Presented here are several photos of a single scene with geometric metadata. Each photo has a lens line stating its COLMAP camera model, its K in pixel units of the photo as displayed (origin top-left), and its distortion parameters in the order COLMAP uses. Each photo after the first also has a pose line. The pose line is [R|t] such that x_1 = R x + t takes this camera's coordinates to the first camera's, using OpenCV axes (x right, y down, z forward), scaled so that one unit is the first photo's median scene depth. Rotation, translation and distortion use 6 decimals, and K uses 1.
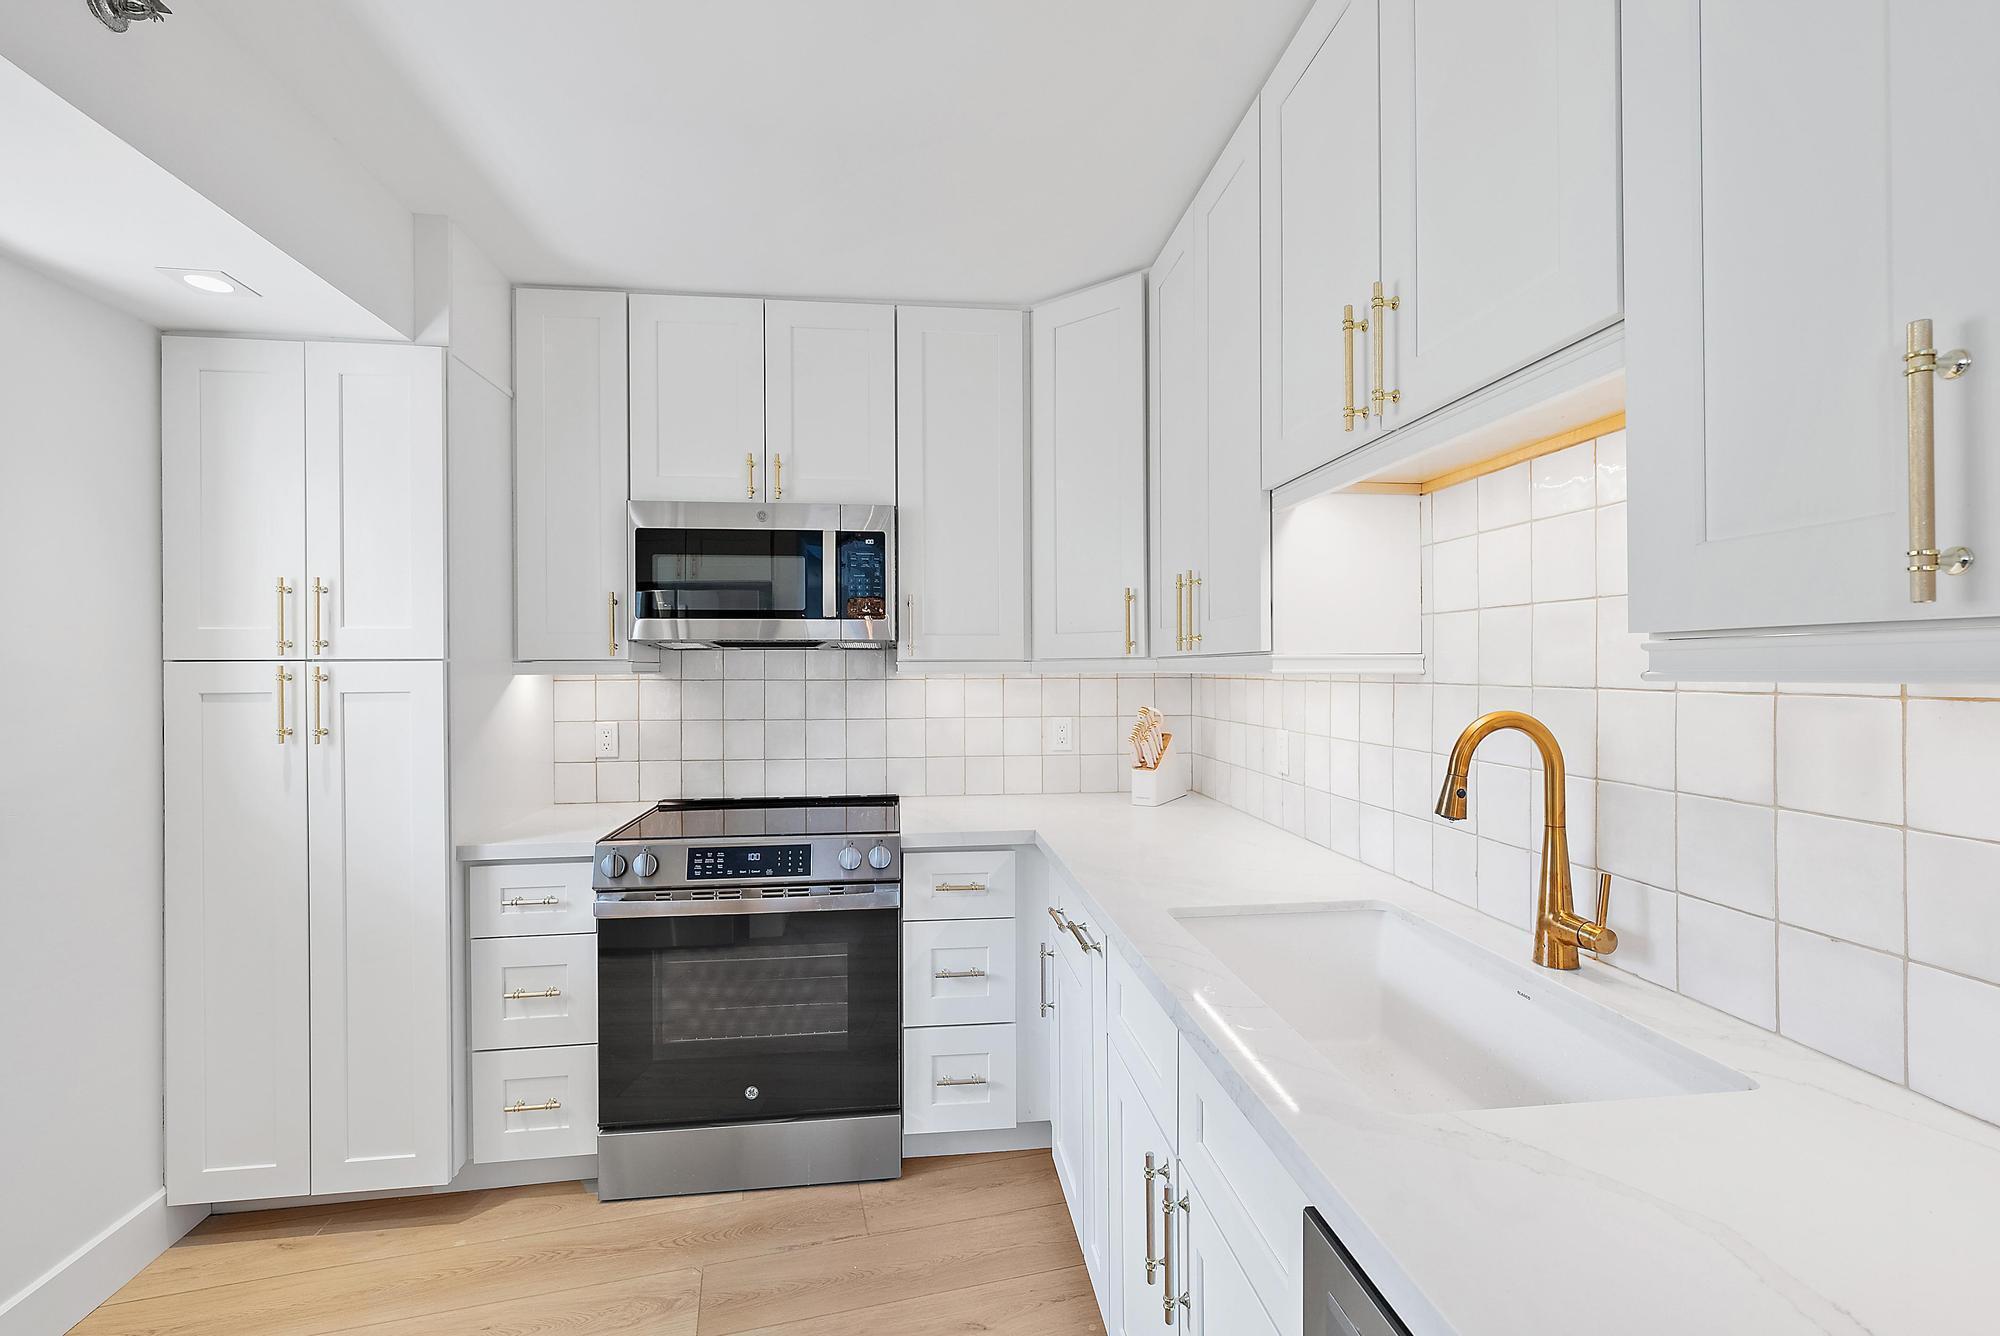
lens RADIAL K [[894.0, 0, 998.9], [0, 894.0, 665.9], [0, 0, 1]] dist [0.009461, 0.000184]
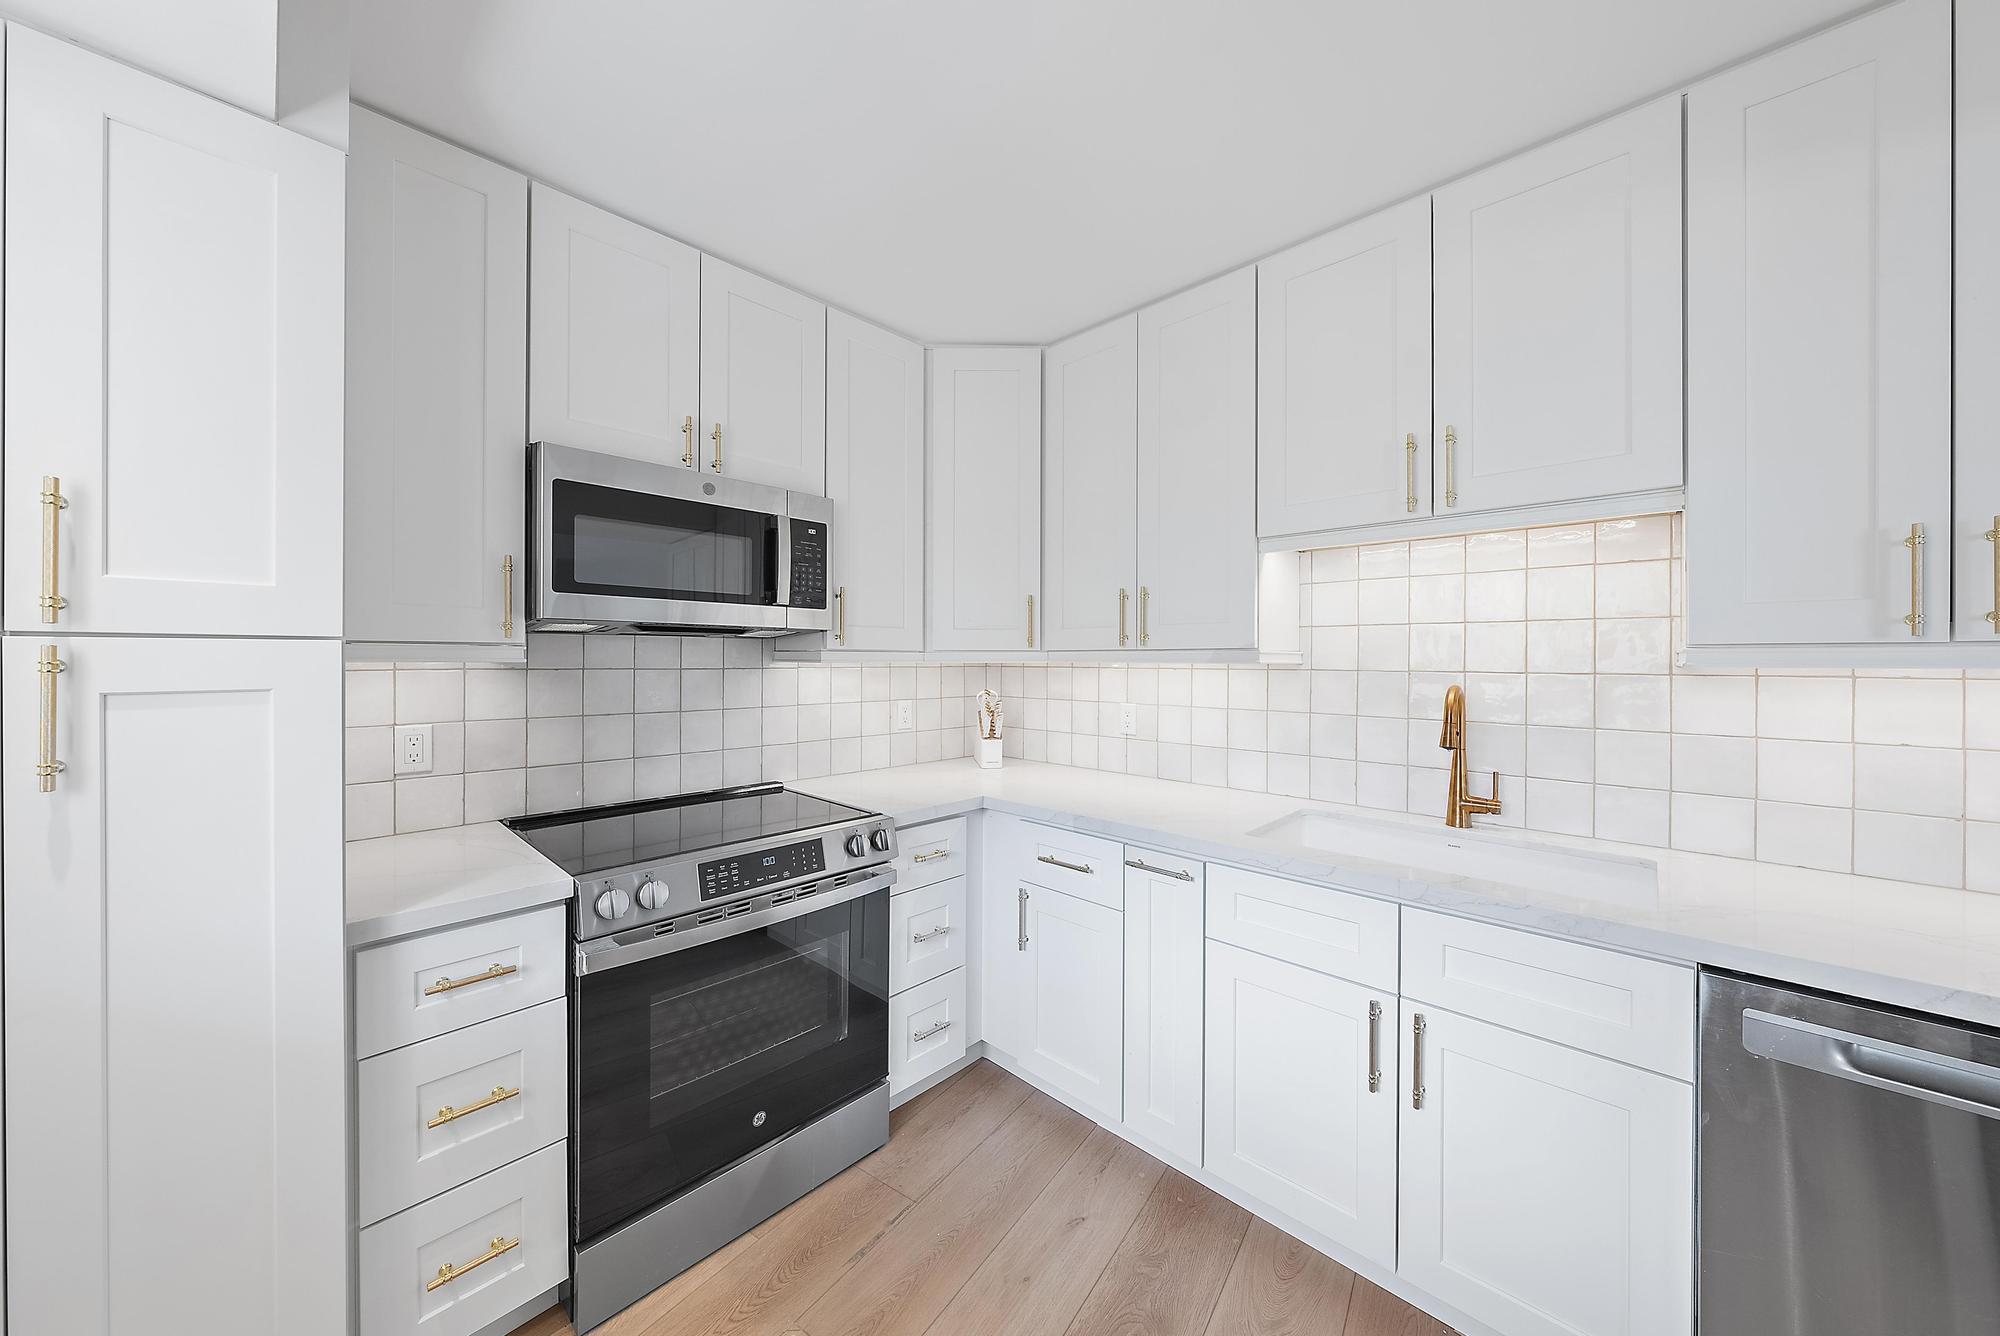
lens RADIAL K [[688.2, 0, 1008.7], [0, 688.2, 658.1], [0, 0, 1]] dist [0.000065, 0.000281]
pose [[0.766987, 0.007121, 0.641624, -0.523633], [-0.007558, 0.999969, -0.002063, 0.004105], [-0.641619, -0.003267, 0.767017, 0.290767]]
